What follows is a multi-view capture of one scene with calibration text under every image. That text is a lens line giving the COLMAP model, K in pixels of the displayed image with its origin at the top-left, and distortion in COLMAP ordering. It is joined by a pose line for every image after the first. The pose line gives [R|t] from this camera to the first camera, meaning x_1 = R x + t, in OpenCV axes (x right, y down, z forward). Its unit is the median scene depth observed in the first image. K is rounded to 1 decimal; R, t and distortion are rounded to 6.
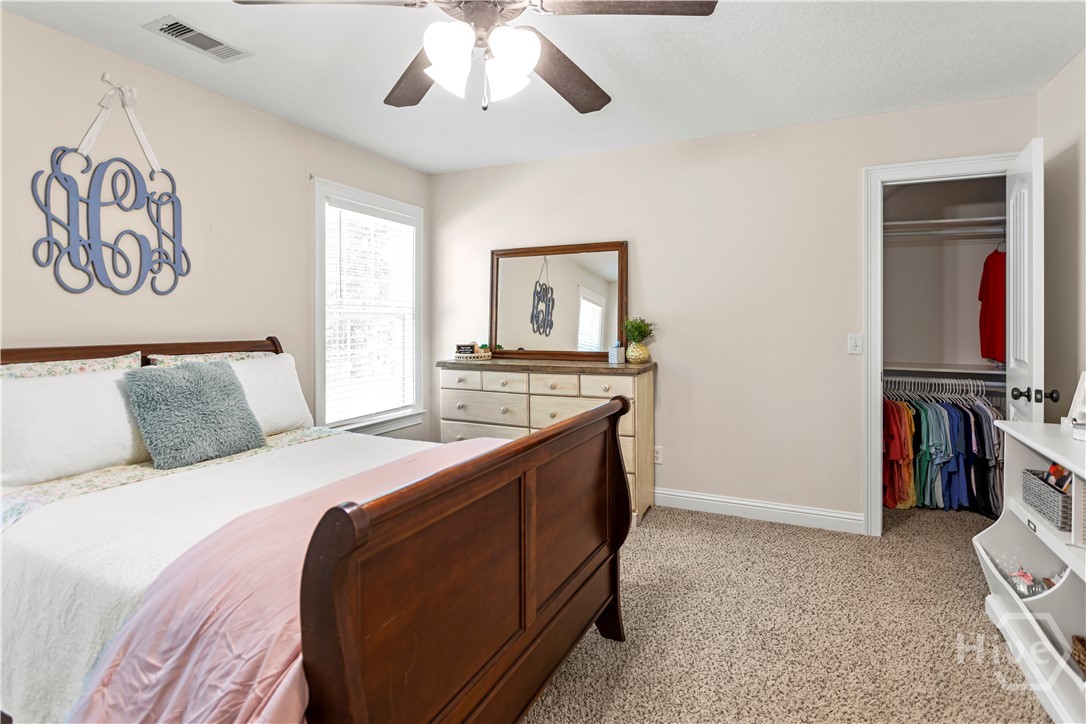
lens RADIAL K [[531.7, 0, 585.5], [0, 531.7, 321.5], [0, 0, 1]] dist [-0.012643, 0.003923]
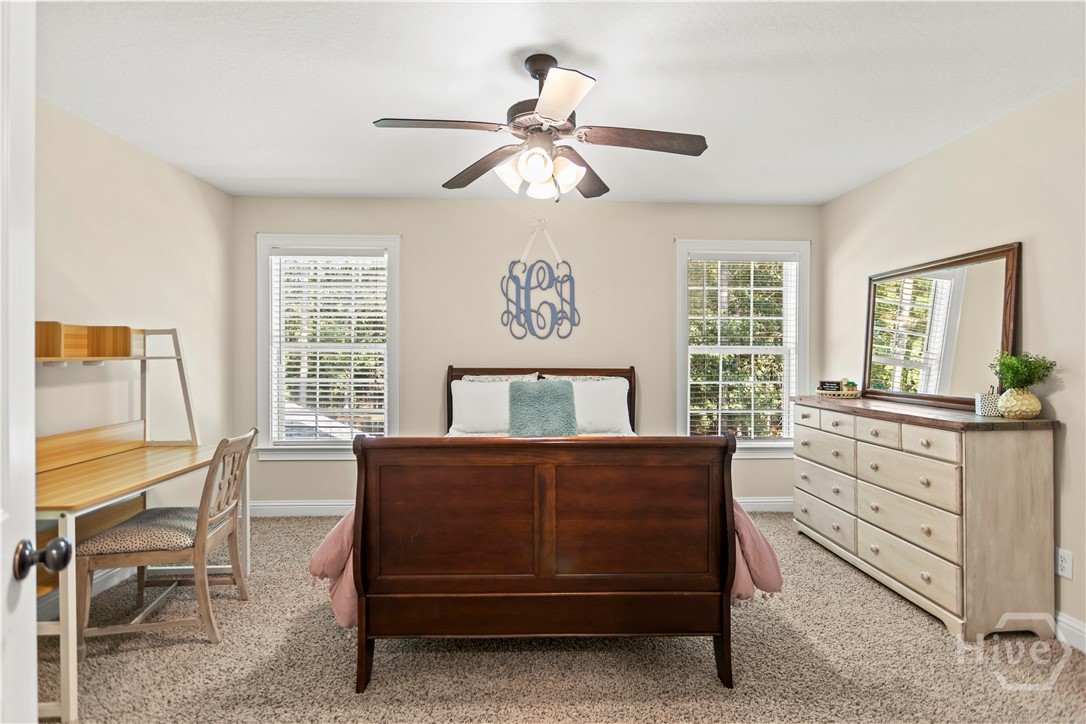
lens RADIAL K [[531.7, 0, 551.8], [0, 531.7, 357.7], [0, 0, 1]] dist [-0.012643, 0.003923]
pose [[0.458348, 0.009608, -0.888721, 0.662752], [-0.005737, 0.999953, 0.007852, -0.003717], [0.888754, 0.001500, 0.458381, 0.228564]]
